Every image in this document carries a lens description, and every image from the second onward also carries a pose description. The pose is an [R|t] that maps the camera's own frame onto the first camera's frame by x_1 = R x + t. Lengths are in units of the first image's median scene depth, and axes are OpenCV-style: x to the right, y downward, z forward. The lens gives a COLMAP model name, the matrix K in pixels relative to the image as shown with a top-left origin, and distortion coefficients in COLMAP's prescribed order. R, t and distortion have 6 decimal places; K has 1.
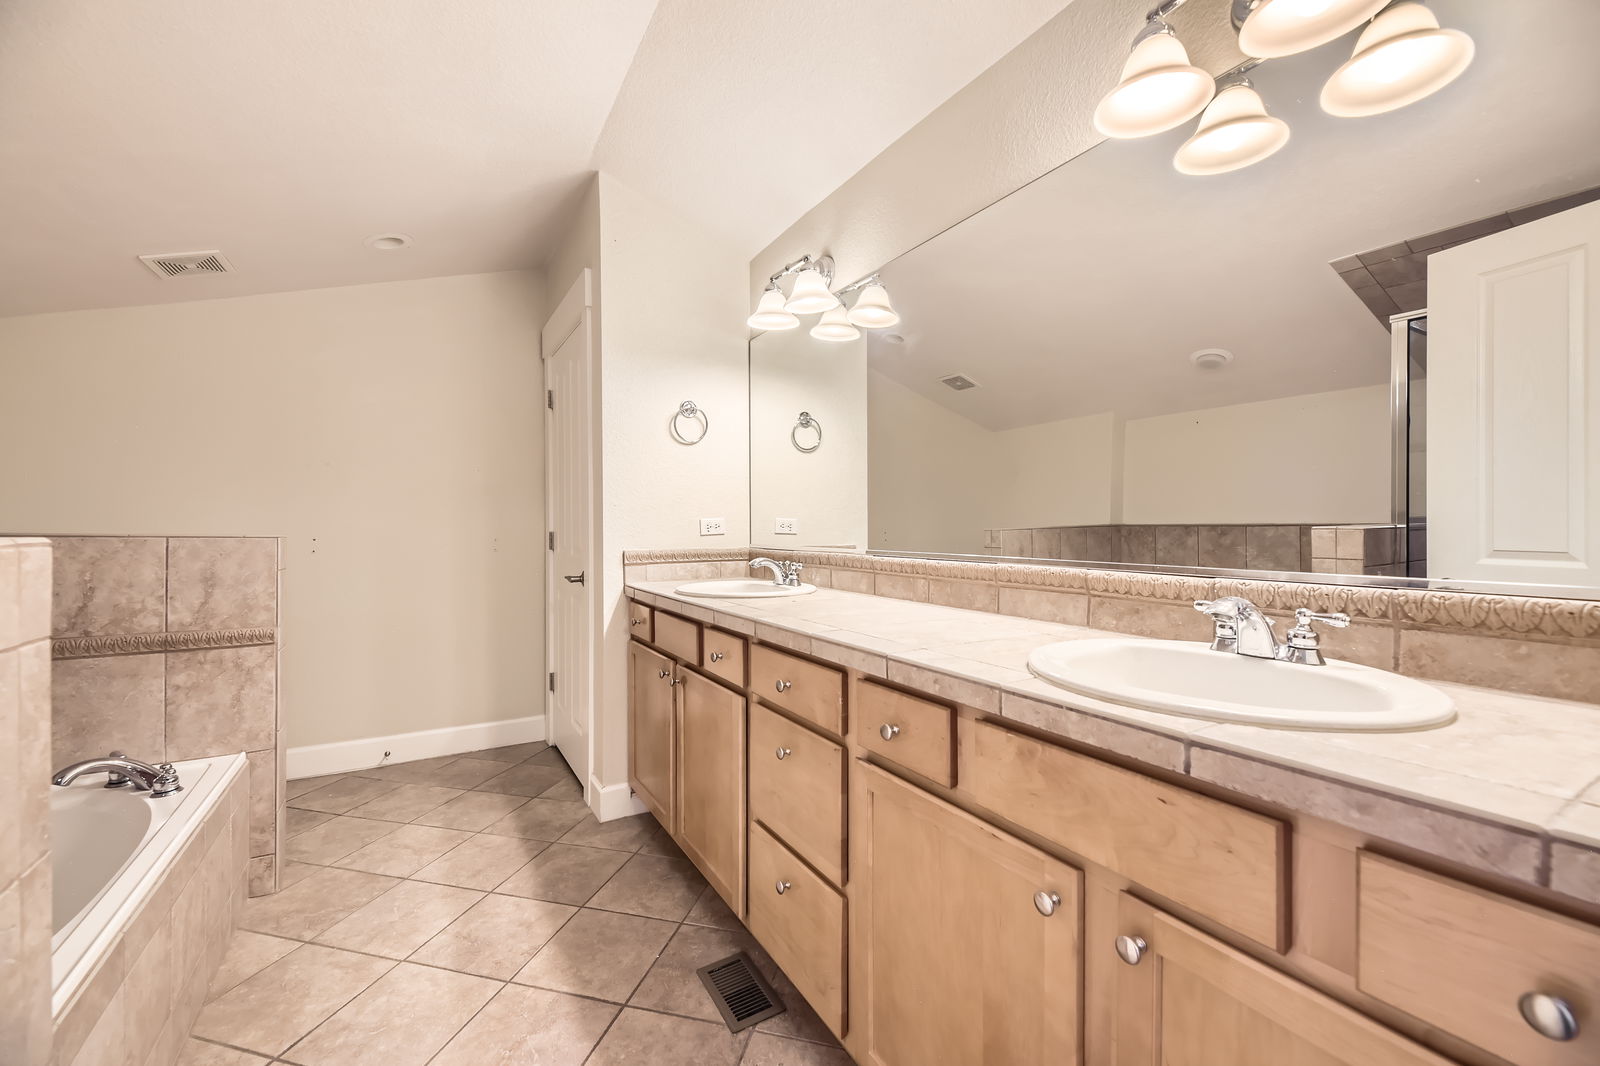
lens RADIAL K [[645.2, 0, 797.9], [0, 645.2, 530.2], [0, 0, 1]] dist [0.010460, -0.002473]
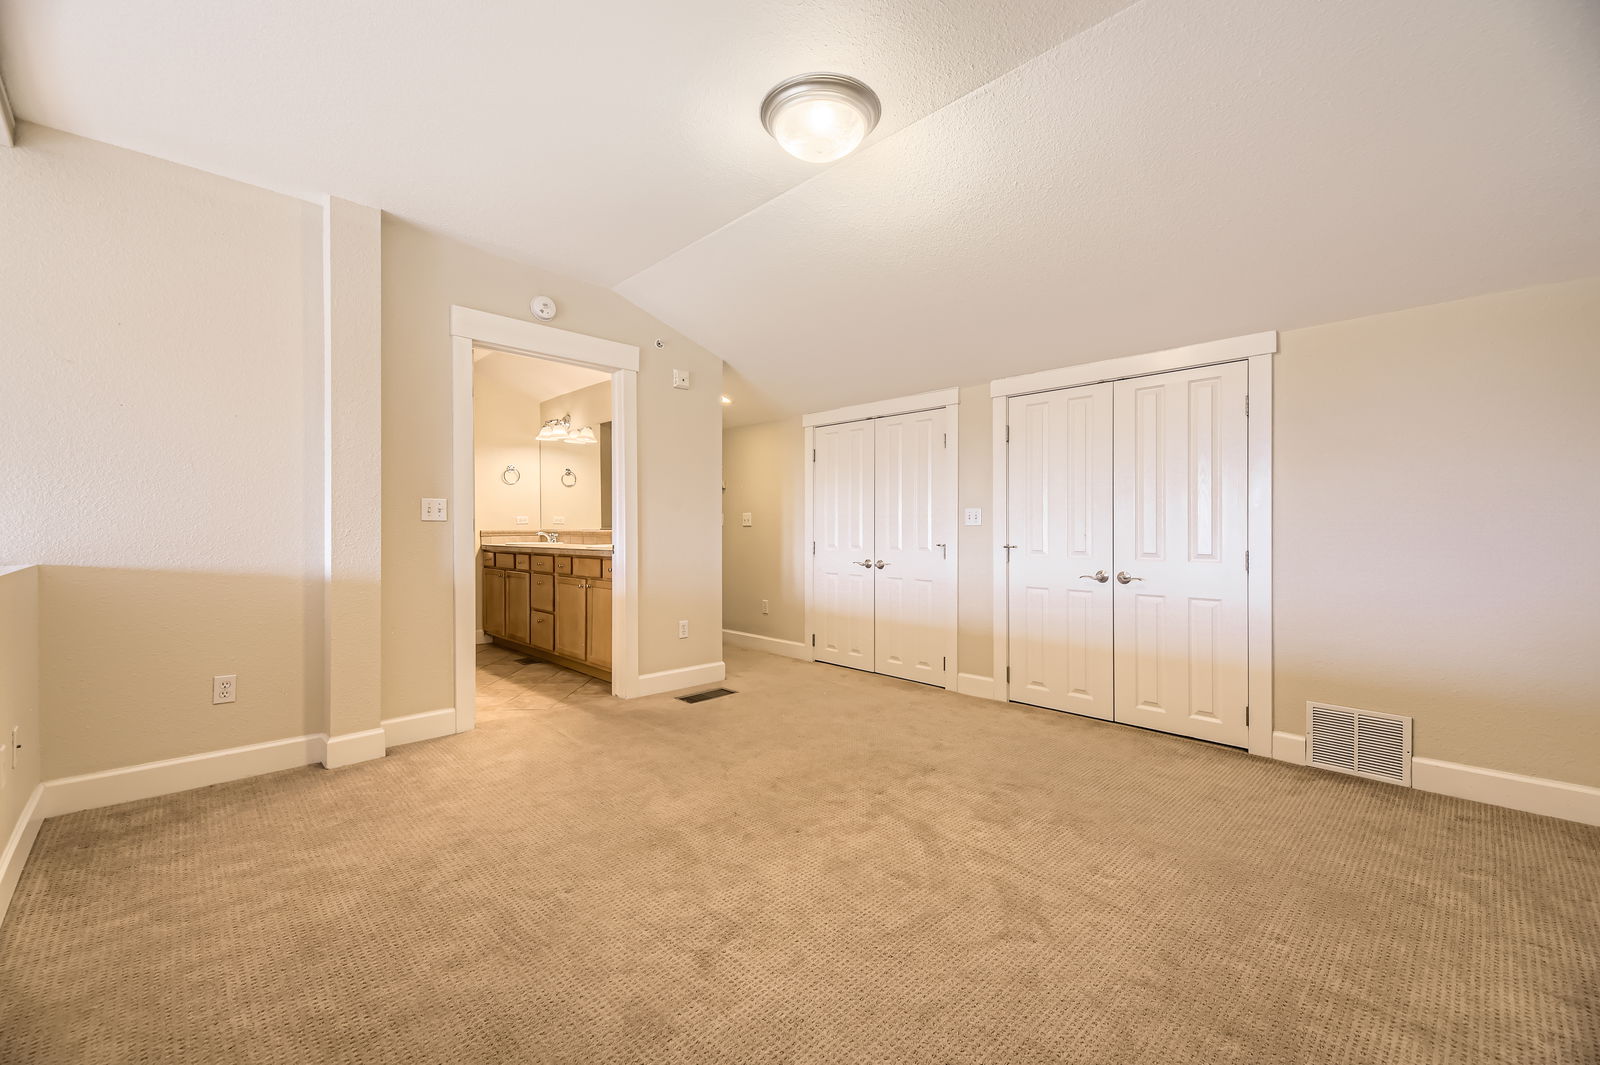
lens RADIAL K [[645.2, 0, 804.3], [0, 645.2, 532.5], [0, 0, 1]] dist [0.010460, -0.002473]
pose [[0.968411, -0.000343, 0.249359, 0.298392], [-0.000033, 0.999999, 0.001504, 0.039754], [-0.249359, -0.001464, 0.968410, -1.654066]]
